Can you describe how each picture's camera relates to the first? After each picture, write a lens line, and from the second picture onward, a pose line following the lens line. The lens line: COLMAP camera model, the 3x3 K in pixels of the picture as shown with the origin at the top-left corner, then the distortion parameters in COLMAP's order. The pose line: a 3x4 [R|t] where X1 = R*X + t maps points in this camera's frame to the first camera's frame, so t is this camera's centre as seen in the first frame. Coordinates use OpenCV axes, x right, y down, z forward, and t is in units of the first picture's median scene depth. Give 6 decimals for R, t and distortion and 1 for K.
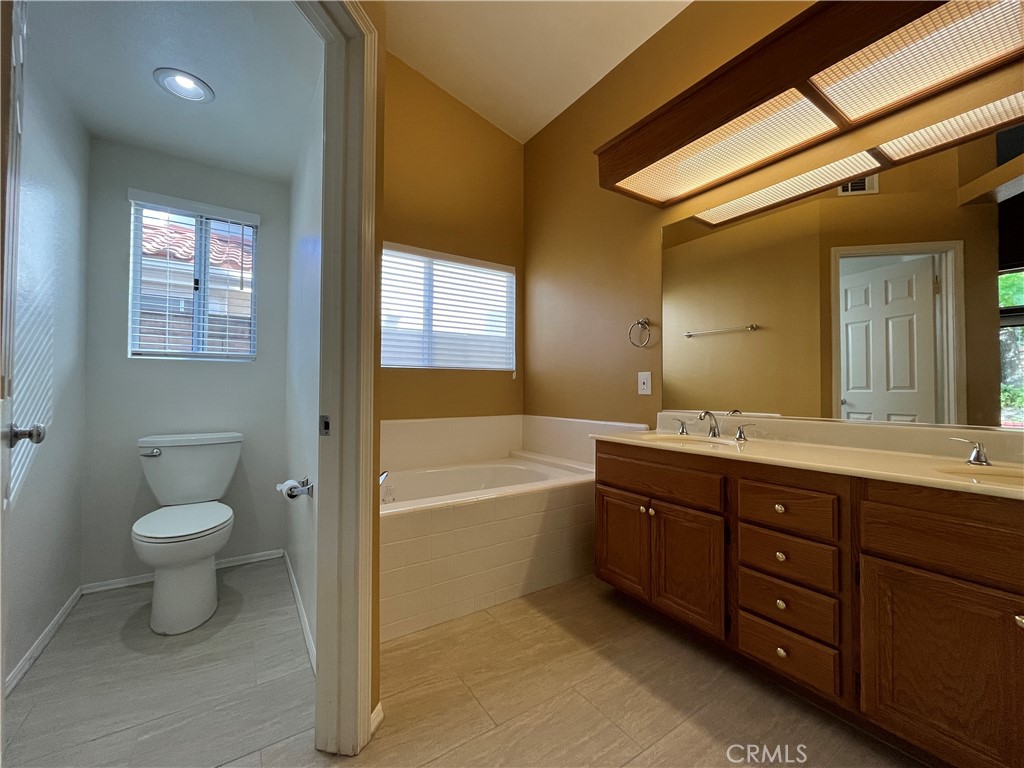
lens RADIAL K [[411.4, 0, 508.5], [0, 411.4, 381.6], [0, 0, 1]] dist [-0.003059, -0.000391]
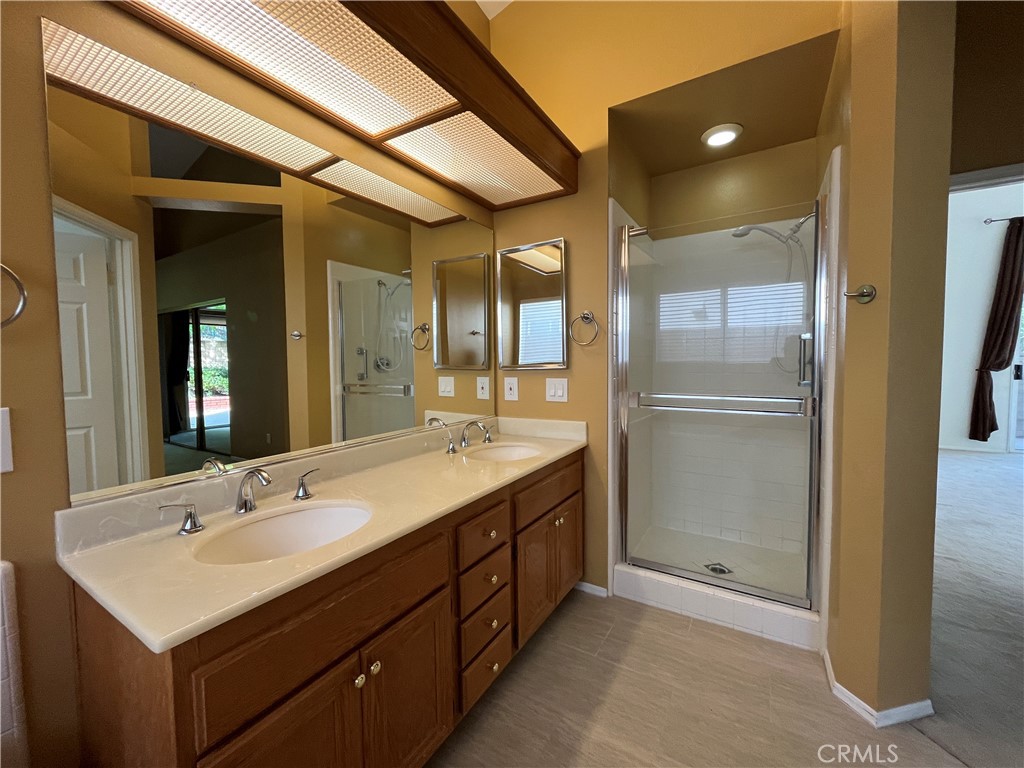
lens RADIAL K [[411.4, 0, 508.5], [0, 411.4, 381.6], [0, 0, 1]] dist [-0.003059, -0.000391]
pose [[-0.425368, -0.038085, 0.904219, -0.187982], [-0.008410, 0.999237, 0.038131, -0.077877], [-0.904982, 0.008616, -0.425363, 0.985284]]
